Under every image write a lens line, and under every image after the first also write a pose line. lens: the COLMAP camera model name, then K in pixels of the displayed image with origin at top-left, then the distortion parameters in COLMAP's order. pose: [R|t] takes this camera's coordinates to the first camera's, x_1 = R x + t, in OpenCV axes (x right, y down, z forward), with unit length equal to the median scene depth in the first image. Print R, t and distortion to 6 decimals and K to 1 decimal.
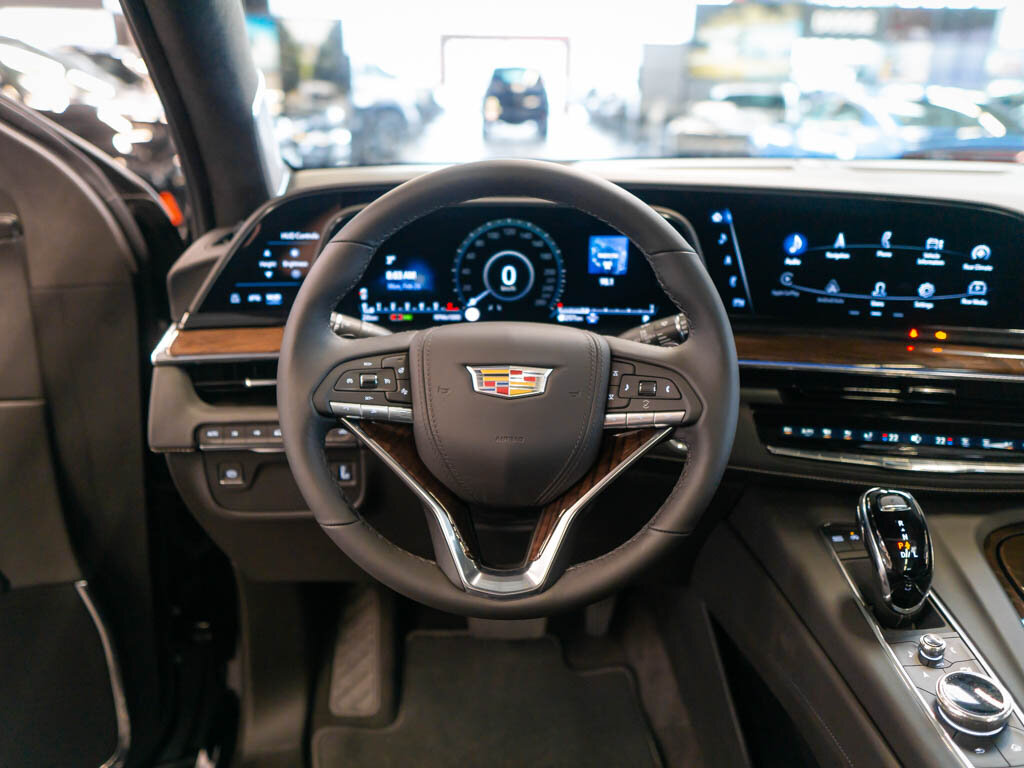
lens RADIAL K [[784.3, 0, 514.4], [0, 784.3, 386.9], [0, 0, 1]] dist [0.000154, -0.004505]
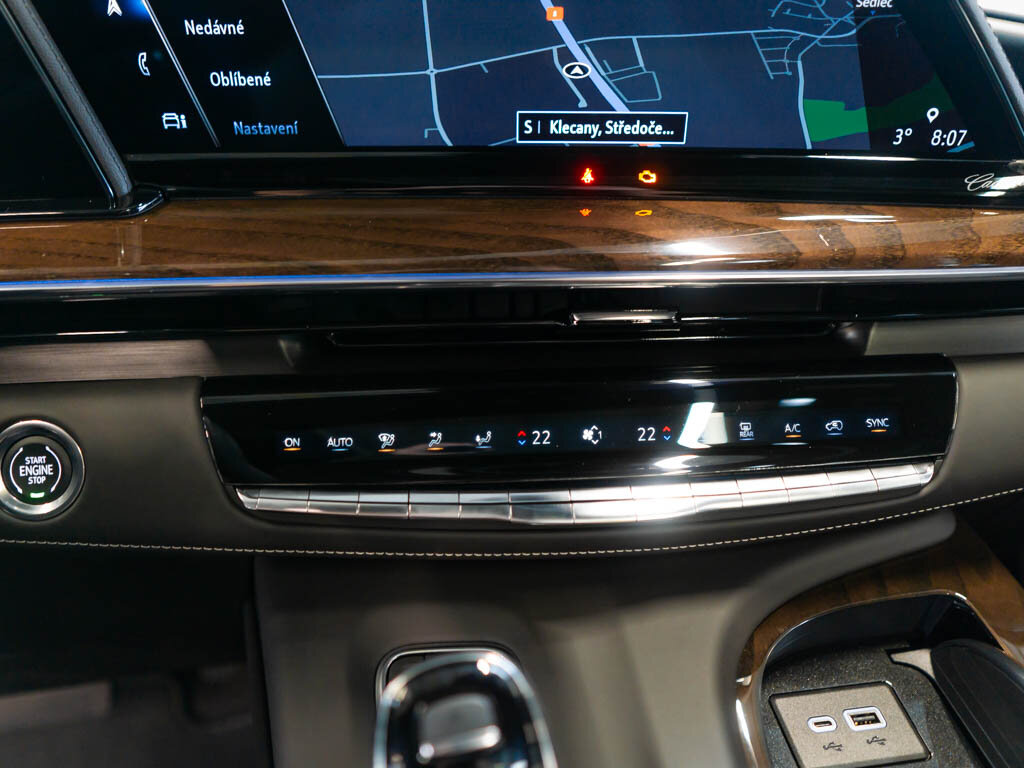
lens RADIAL K [[784.3, 0, 511.2], [0, 784.3, 383.1], [0, 0, 1]] dist [0.000154, -0.004505]
pose [[0.980087, -0.106537, 0.167571, 0.405243], [0.071355, 0.976476, 0.203475, -0.050653], [-0.185307, -0.187466, 0.964633, 0.609579]]
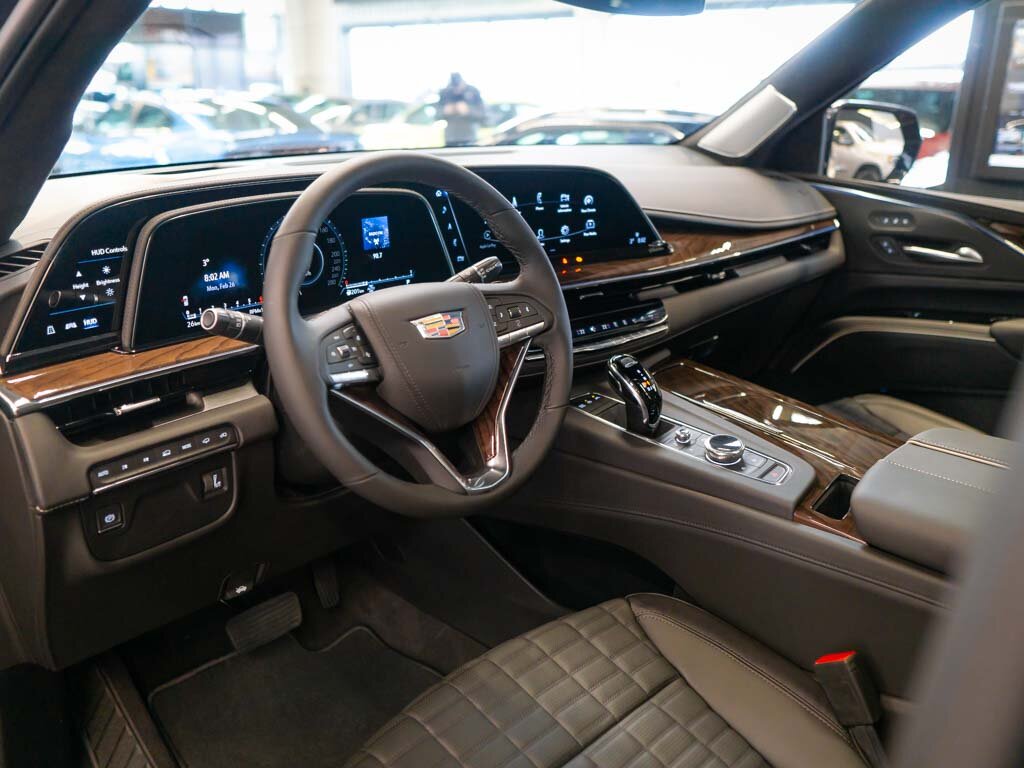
lens RADIAL K [[832.0, 0, 503.5], [0, 832.0, 393.4], [0, 0, 1]] dist [0.001197, -0.006121]
pose [[0.703852, -0.245546, 0.666558, -0.674775], [0.255532, 0.963062, 0.084944, 0.006972], [-0.662794, 0.110539, 0.740598, -0.026245]]
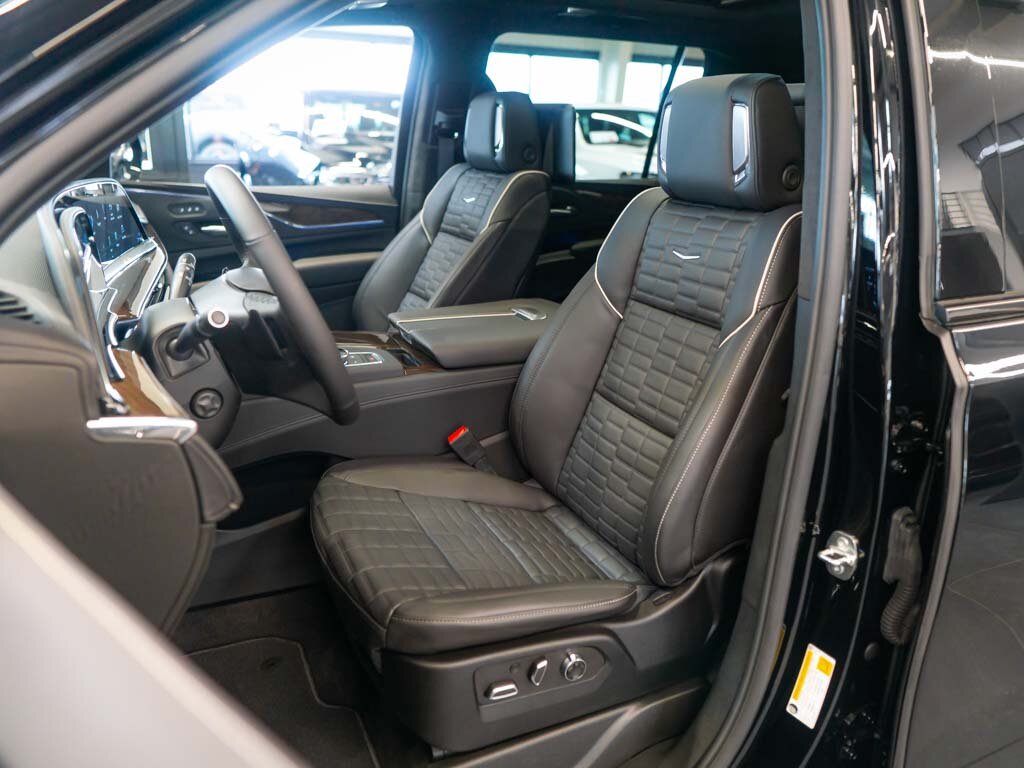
lens RADIAL K [[784.3, 0, 510.4], [0, 784.3, 378.9], [0, 0, 1]] dist [0.000154, -0.004505]
pose [[-0.422117, -0.302269, 0.854664, -1.344718], [0.303255, 0.841378, 0.447348, -0.366395], [-0.854315, 0.448014, -0.263495, 0.898476]]
